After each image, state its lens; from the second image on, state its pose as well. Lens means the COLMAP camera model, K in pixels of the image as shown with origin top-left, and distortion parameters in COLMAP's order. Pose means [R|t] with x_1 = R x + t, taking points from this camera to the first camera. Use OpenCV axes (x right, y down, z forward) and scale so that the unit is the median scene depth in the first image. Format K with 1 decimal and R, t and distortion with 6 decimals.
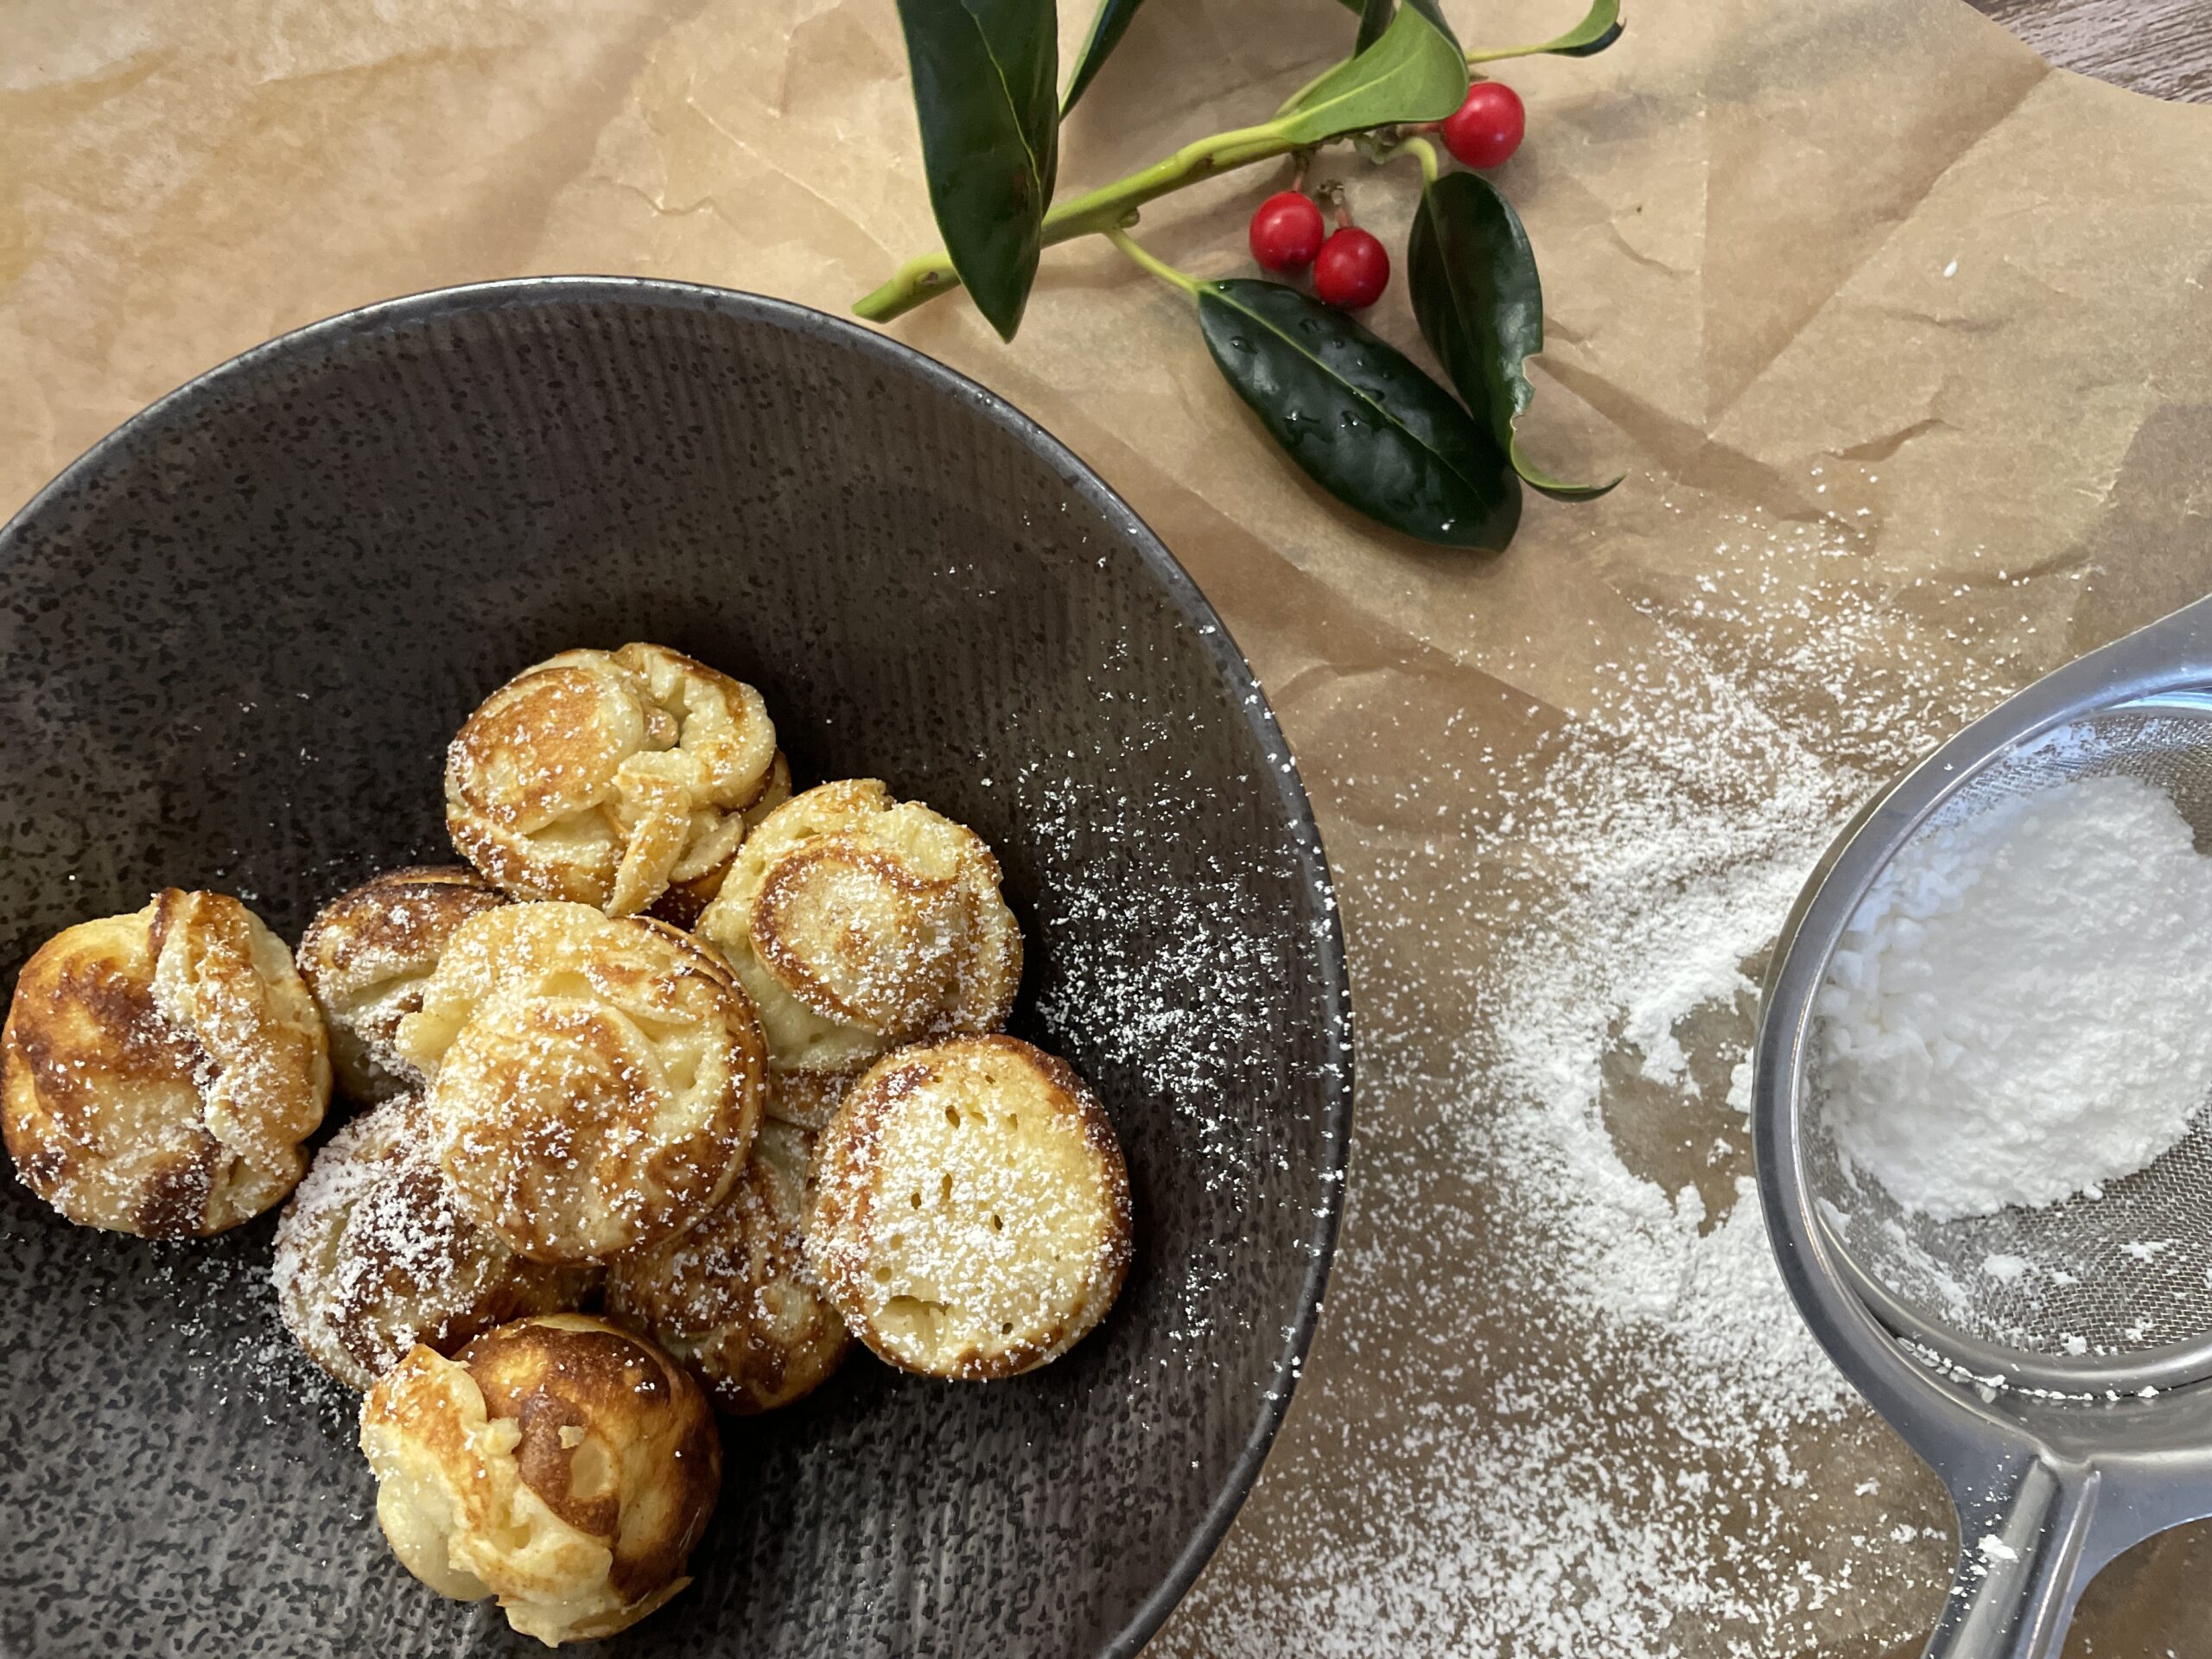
lens RADIAL K [[1682.9, 0, 1162.6], [0, 1682.9, 829.8], [0, 0, 1]] dist [-0.053436, -0.030785]
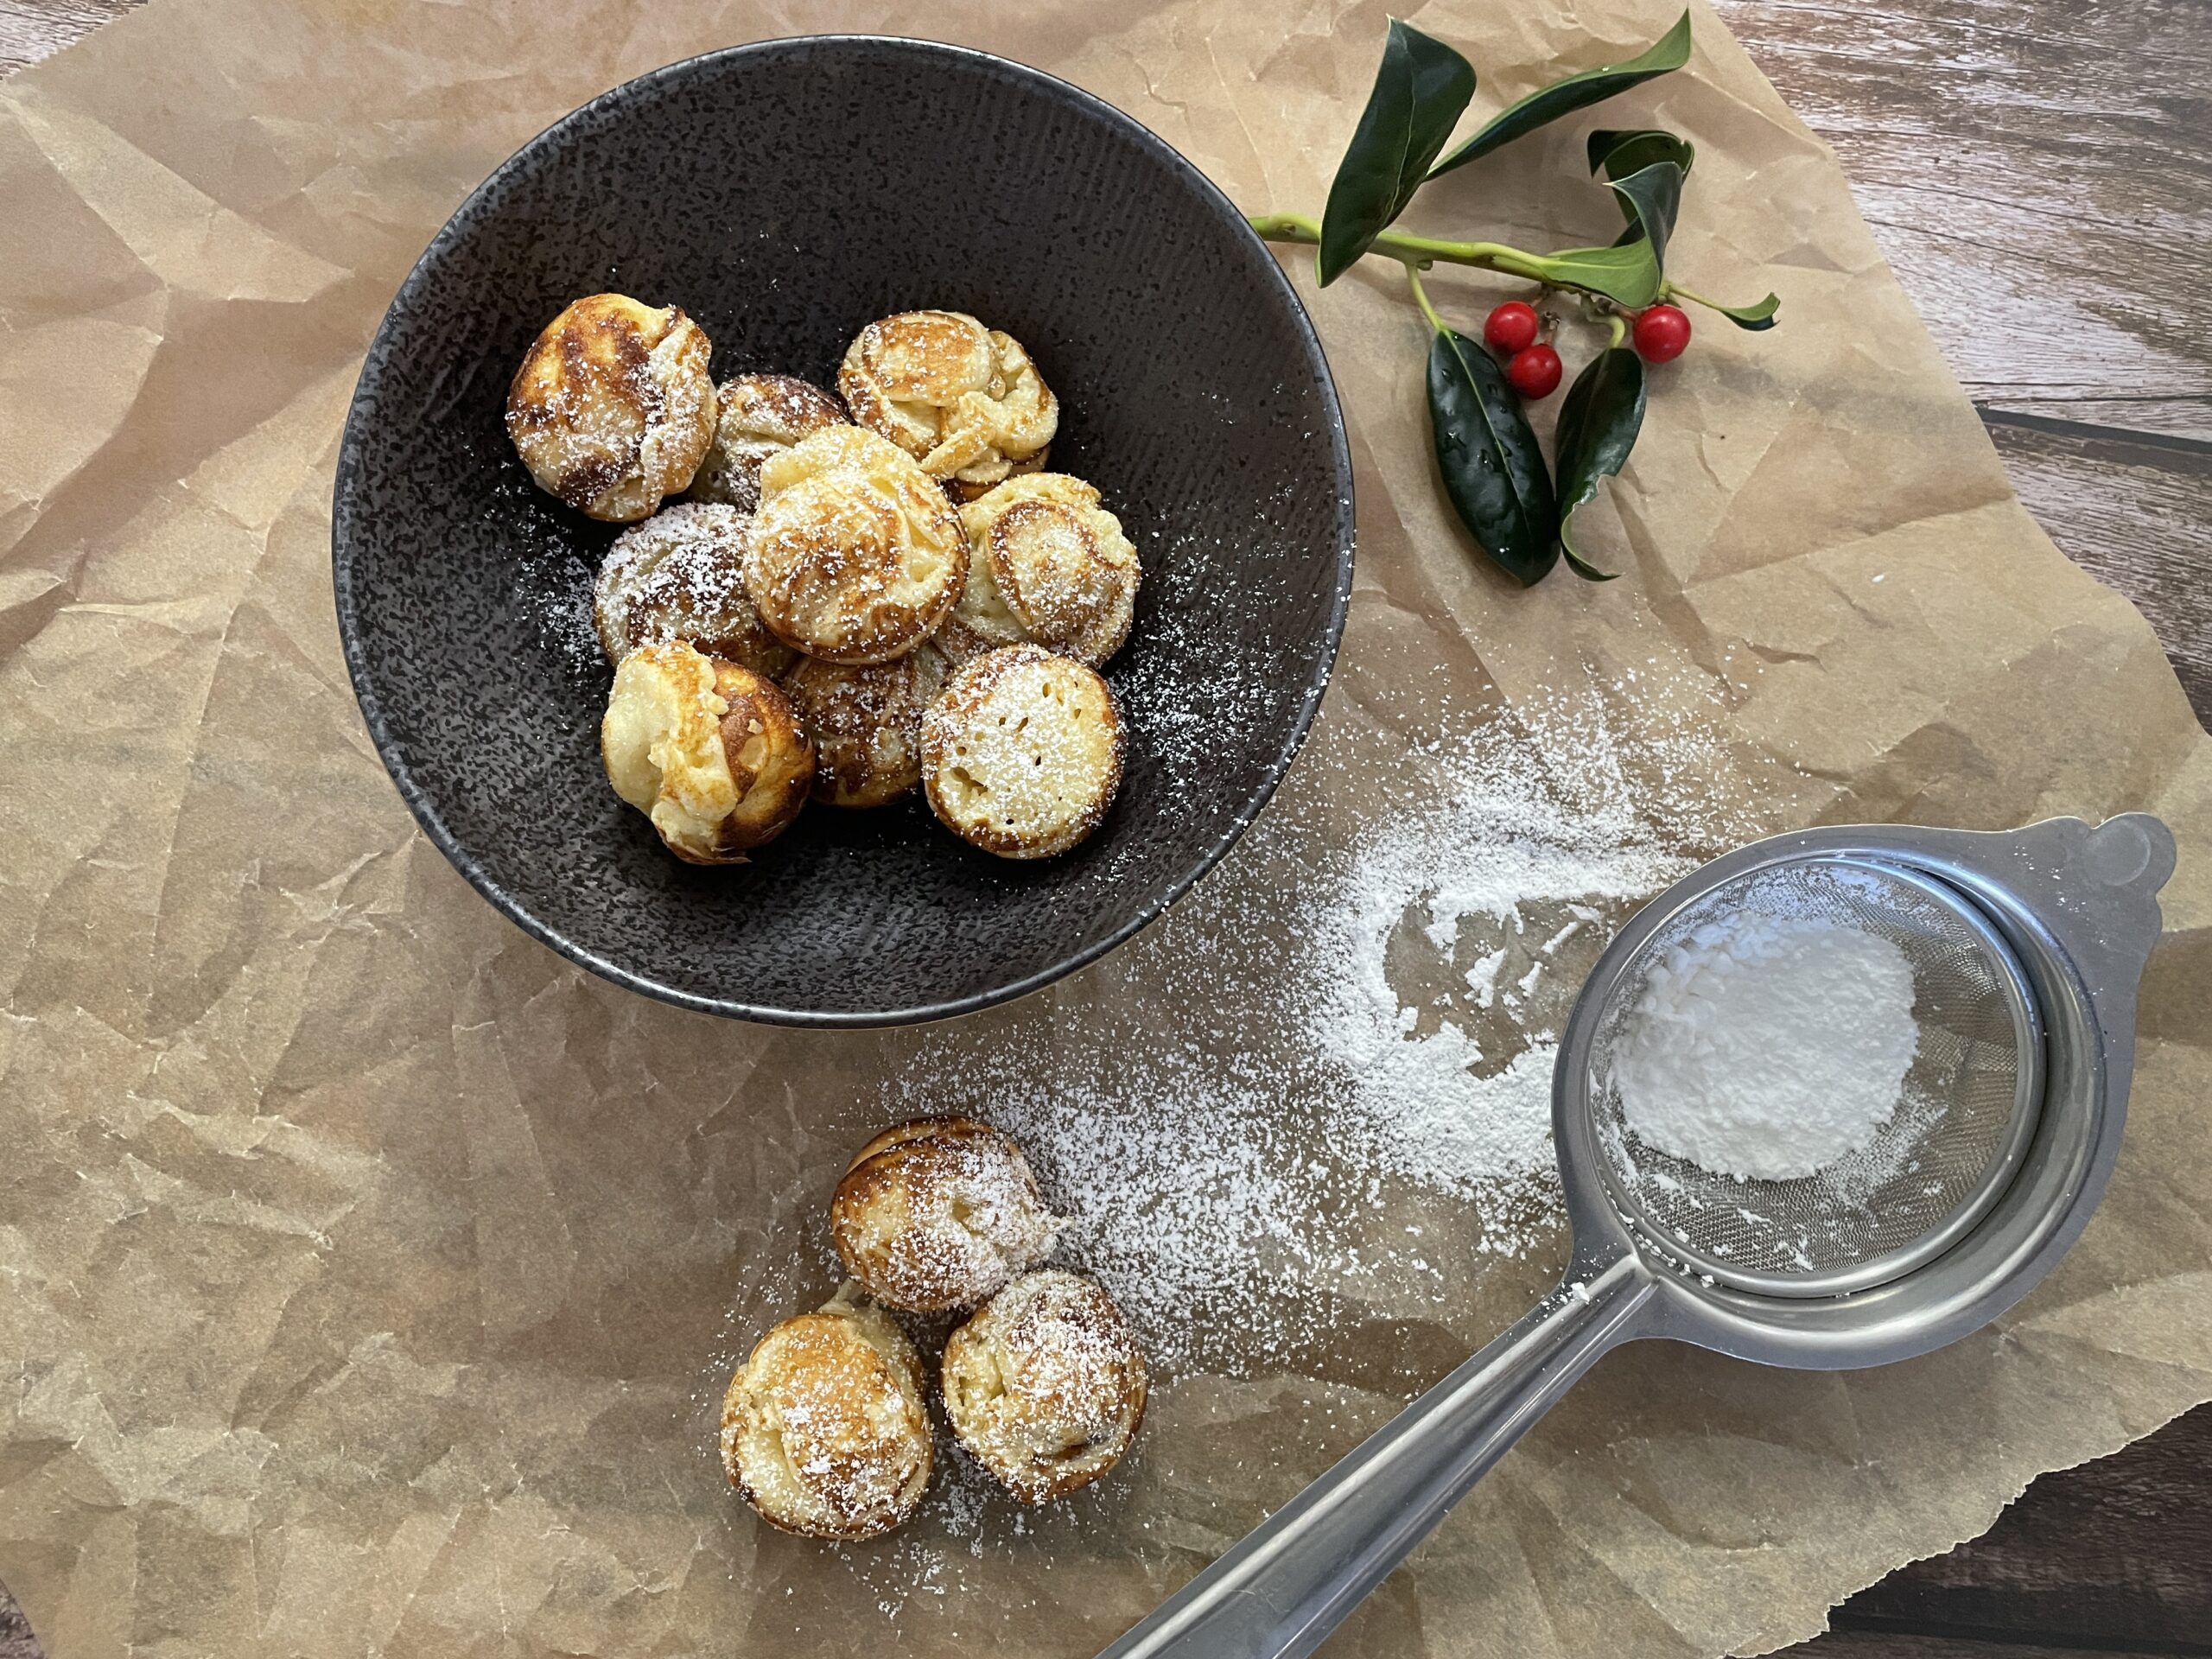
lens RADIAL K [[1689.4, 0, 1106.7], [0, 1689.4, 955.7], [0, 0, 1]] dist [0.001903, -0.271912]
pose [[0.859665, 0.509237, 0.040659, -0.012176], [-0.510742, 0.858438, 0.047186, 0.260382], [-0.010875, -0.061330, 0.998058, -0.565288]]
